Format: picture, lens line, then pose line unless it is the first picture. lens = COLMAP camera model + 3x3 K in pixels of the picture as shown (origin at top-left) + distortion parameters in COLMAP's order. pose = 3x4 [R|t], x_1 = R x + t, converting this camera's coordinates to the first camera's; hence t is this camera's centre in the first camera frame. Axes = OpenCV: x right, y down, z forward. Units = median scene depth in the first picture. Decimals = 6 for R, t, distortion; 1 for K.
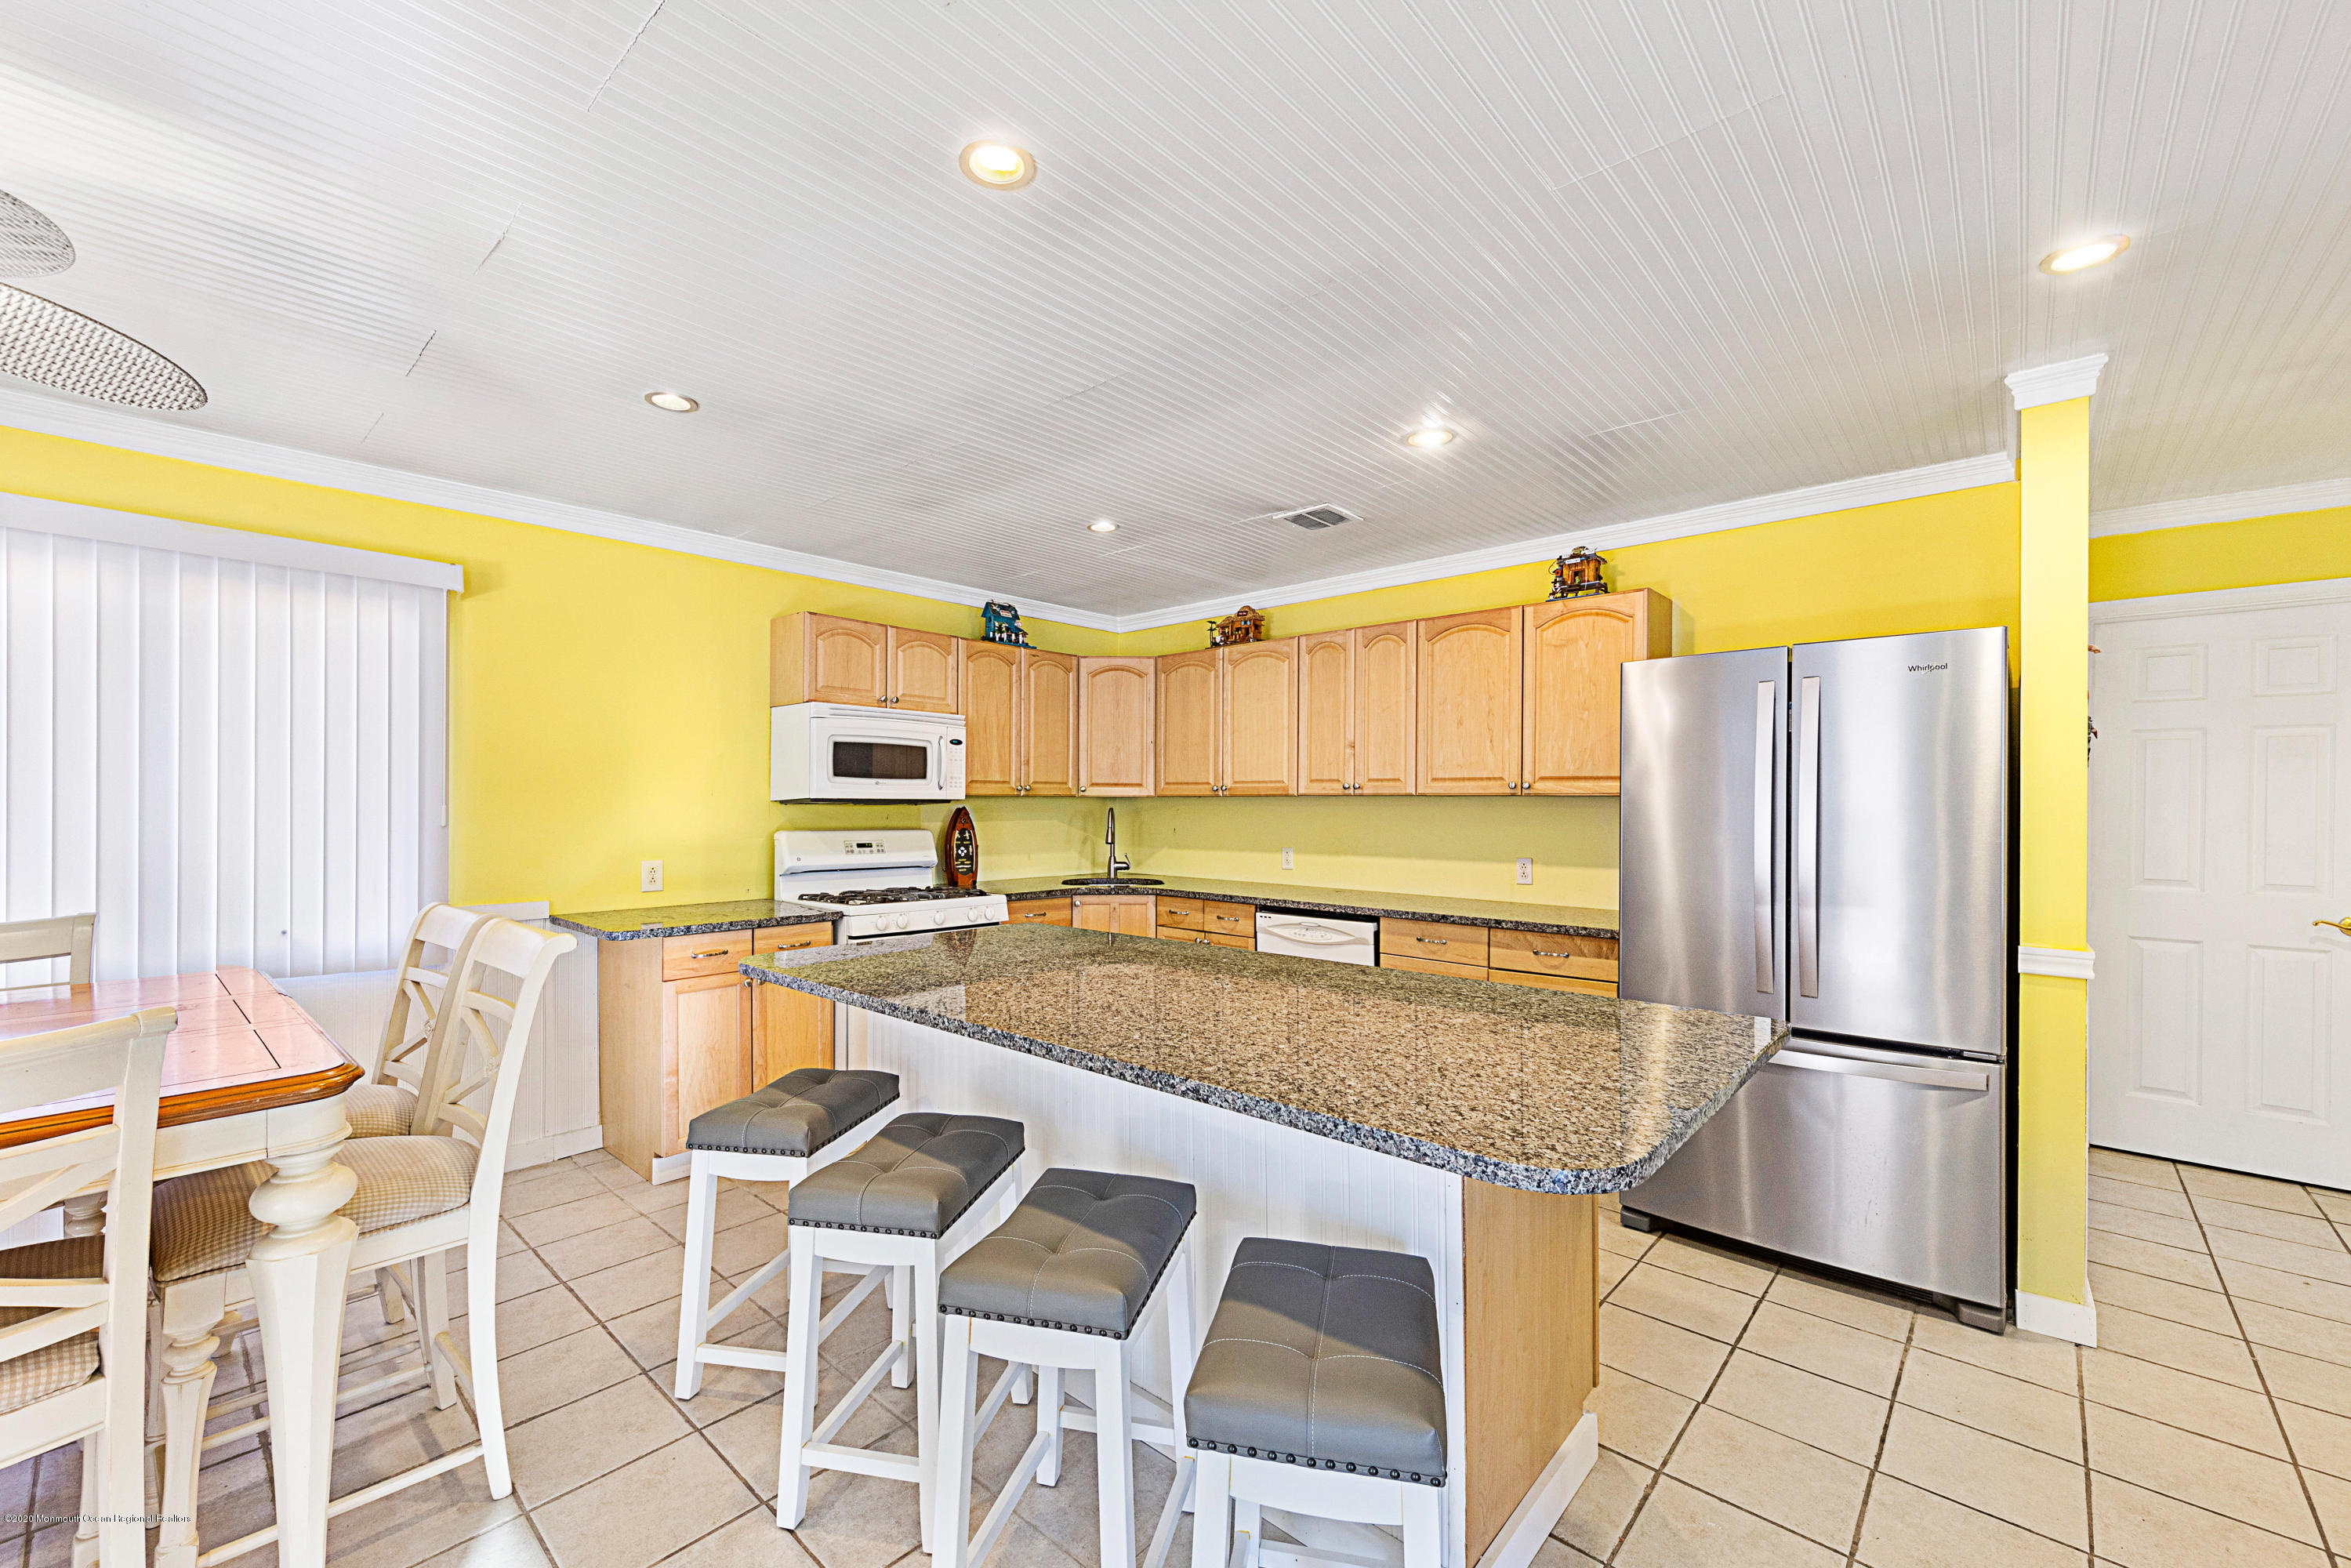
lens RADIAL K [[941.3, 0, 1170.5], [0, 941.3, 805.3], [0, 0, 1]] dist [0.007940, 0.000116]
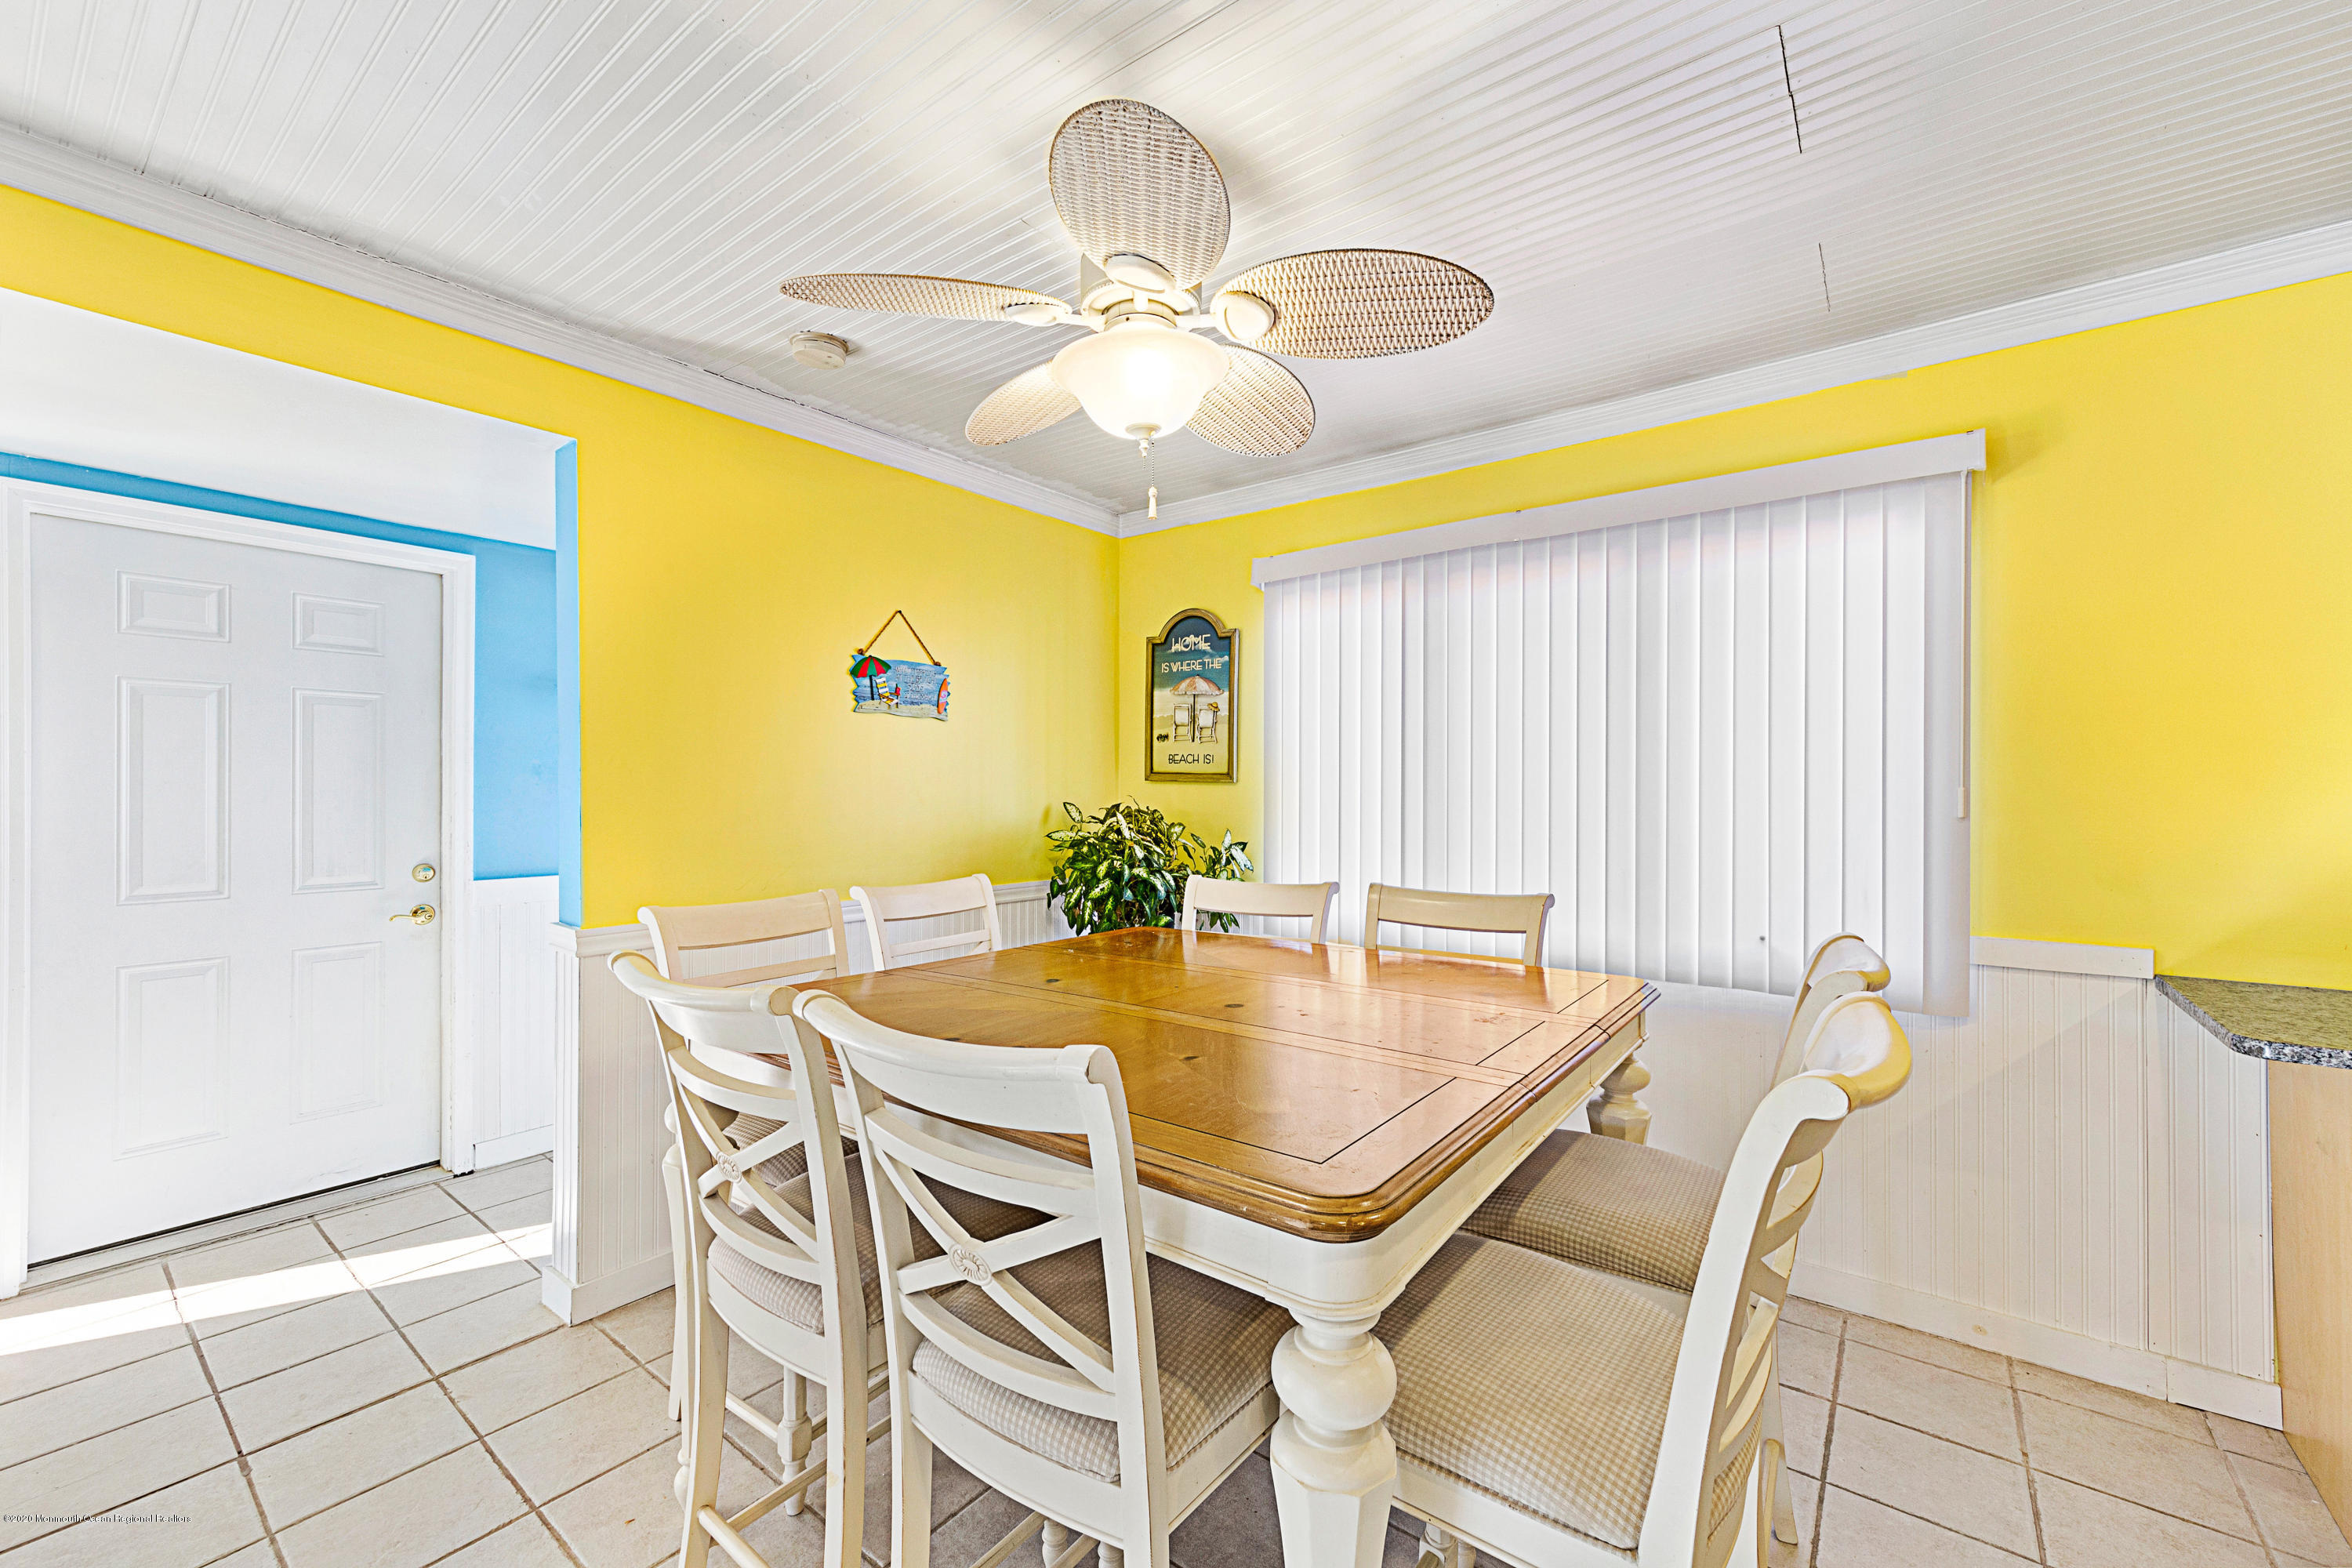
lens RADIAL K [[947.0, 0, 1170.6], [0, 947.0, 790.4], [0, 0, 1]] dist [0.009303, 0.000165]
pose [[0.069994, -0.004043, -0.997539, -0.089287], [-0.003189, 0.999986, -0.004277, 0.005297], [0.997542, 0.003481, 0.069980, 0.290581]]
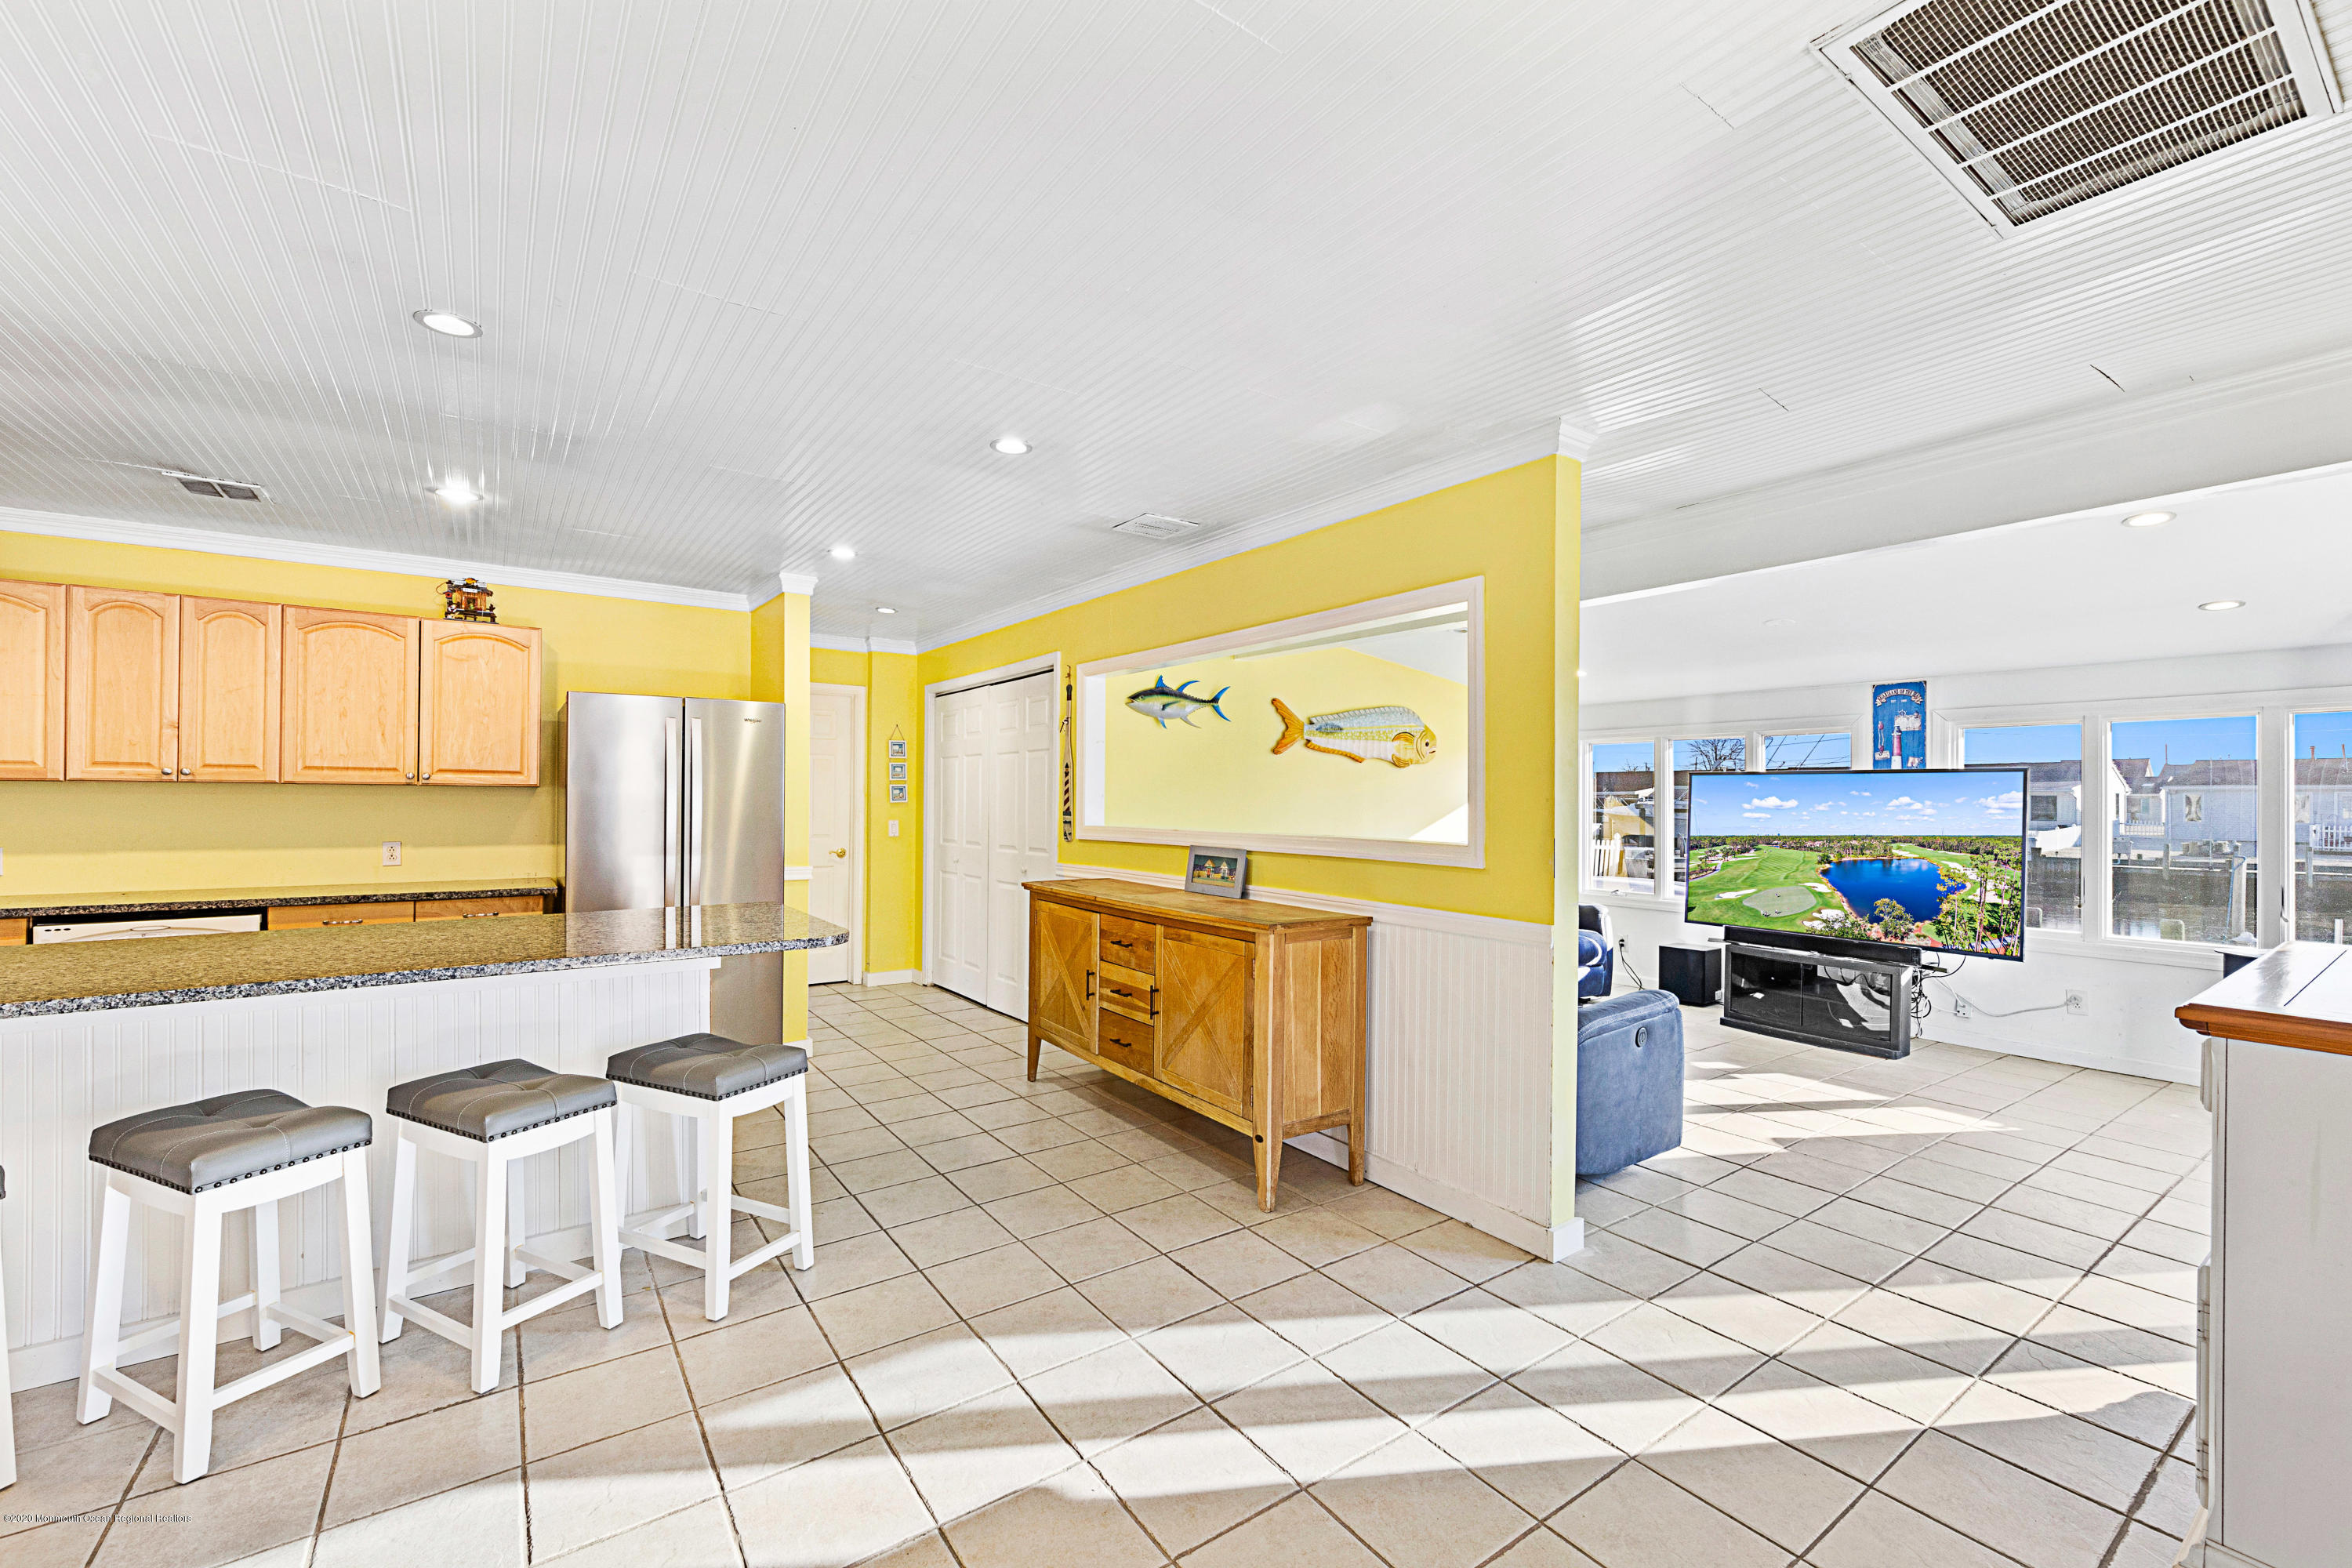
lens RADIAL K [[964.7, 0, 1174.4], [0, 964.7, 792.3], [0, 0, 1]] dist [0.002028, -0.000082]
pose [[0.216392, 0.002954, 0.976302, -0.500930], [-0.003702, 0.999991, -0.002205, -0.002252], [-0.976300, -0.003137, 0.216401, -0.122928]]
